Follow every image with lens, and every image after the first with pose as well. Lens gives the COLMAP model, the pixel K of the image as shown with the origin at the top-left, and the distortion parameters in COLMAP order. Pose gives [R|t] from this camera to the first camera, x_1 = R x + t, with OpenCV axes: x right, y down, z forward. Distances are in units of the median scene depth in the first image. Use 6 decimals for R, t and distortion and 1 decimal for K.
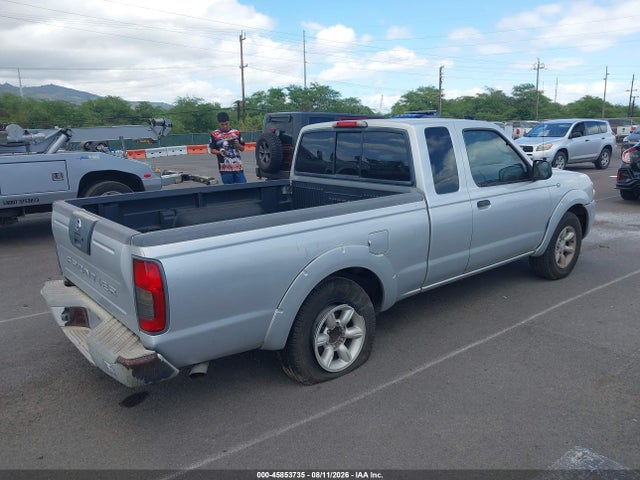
lens RADIAL K [[501.1, 0, 306.1], [0, 501.1, 243.7], [0, 0, 1]] dist [0.075629, -0.136876]
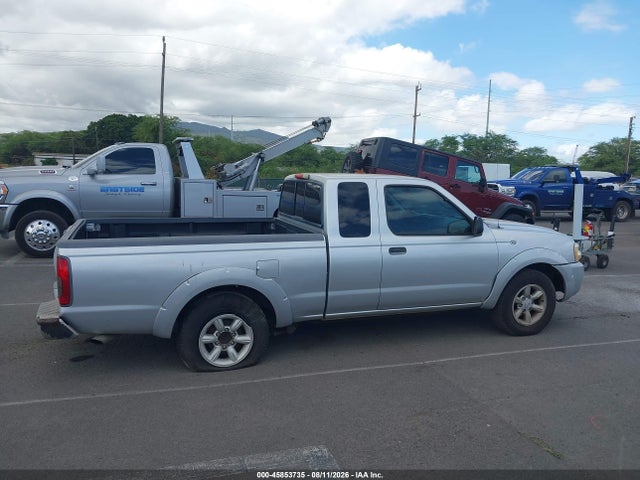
lens RADIAL K [[509.4, 0, 320.0], [0, 509.4, 240.0], [0, 0, 1]] dist [0.004225, -0.005954]
pose [[0.938318, 0.085090, -0.335140, 0.562038], [-0.116138, 0.990496, -0.073680, 0.002705], [0.325685, 0.108058, 0.939283, -0.129240]]
